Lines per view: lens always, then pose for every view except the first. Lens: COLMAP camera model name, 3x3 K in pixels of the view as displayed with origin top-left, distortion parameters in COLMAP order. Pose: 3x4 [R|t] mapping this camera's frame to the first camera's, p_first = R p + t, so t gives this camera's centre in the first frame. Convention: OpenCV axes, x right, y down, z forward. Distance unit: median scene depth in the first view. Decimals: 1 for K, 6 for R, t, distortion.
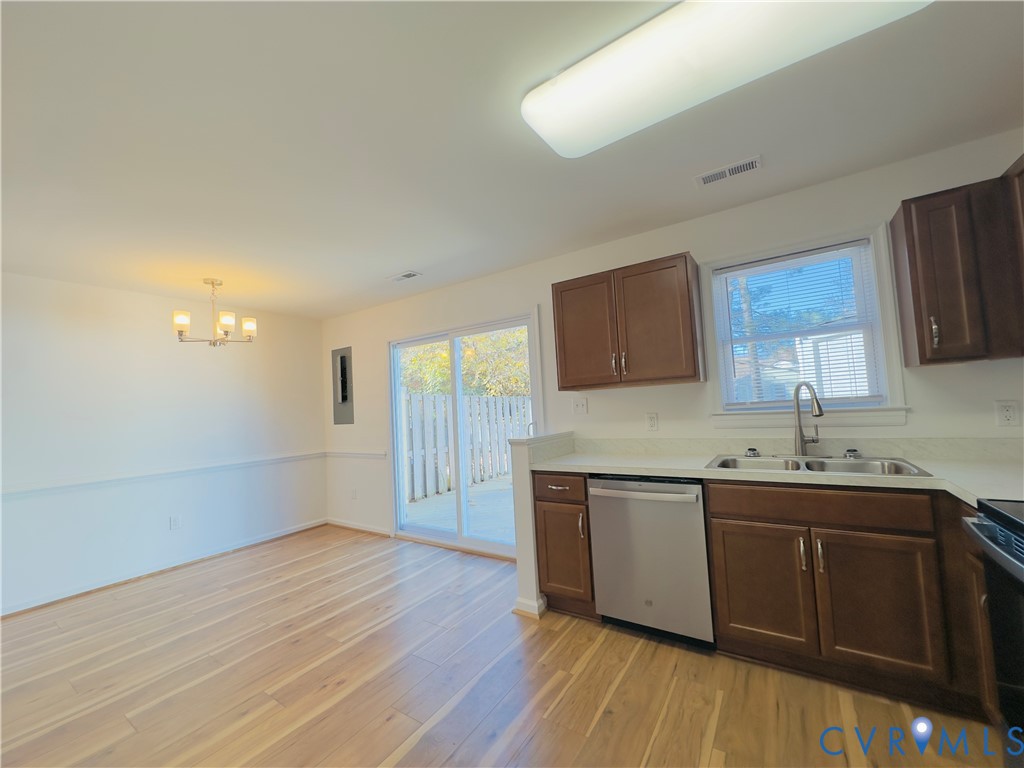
lens RADIAL K [[408.9, 0, 512.7], [0, 408.9, 381.7], [0, 0, 1]] dist [-0.006262, 0.001394]
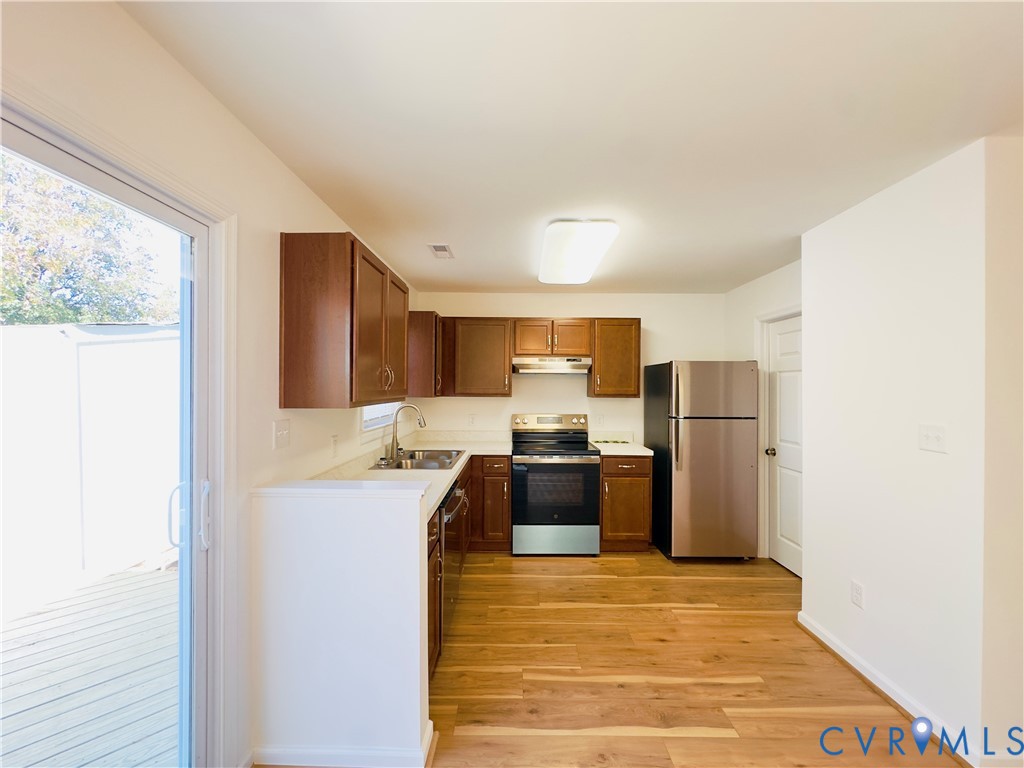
lens RADIAL K [[408.9, 0, 513.7], [0, 408.9, 387.5], [0, 0, 1]] dist [-0.006262, 0.001394]
pose [[-0.549149, 0.051263, 0.834150, -0.705846], [-0.018907, 0.997099, -0.073725, 0.040026], [-0.835510, -0.056257, -0.546587, 1.480960]]
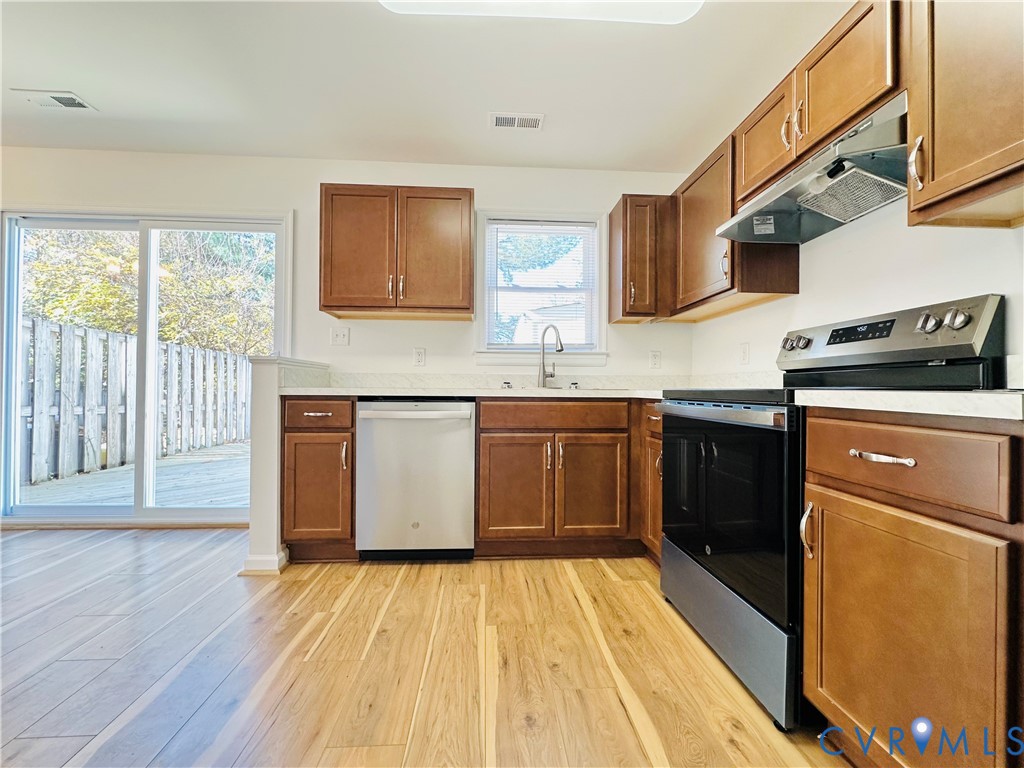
lens RADIAL K [[408.9, 0, 510.1], [0, 408.9, 384.1], [0, 0, 1]] dist [-0.006262, 0.001394]
pose [[0.793857, 0.065990, 0.604514, -0.098574], [-0.083753, 0.996486, 0.001208, 0.182535], [-0.602310, -0.051589, 0.796594, 0.100768]]
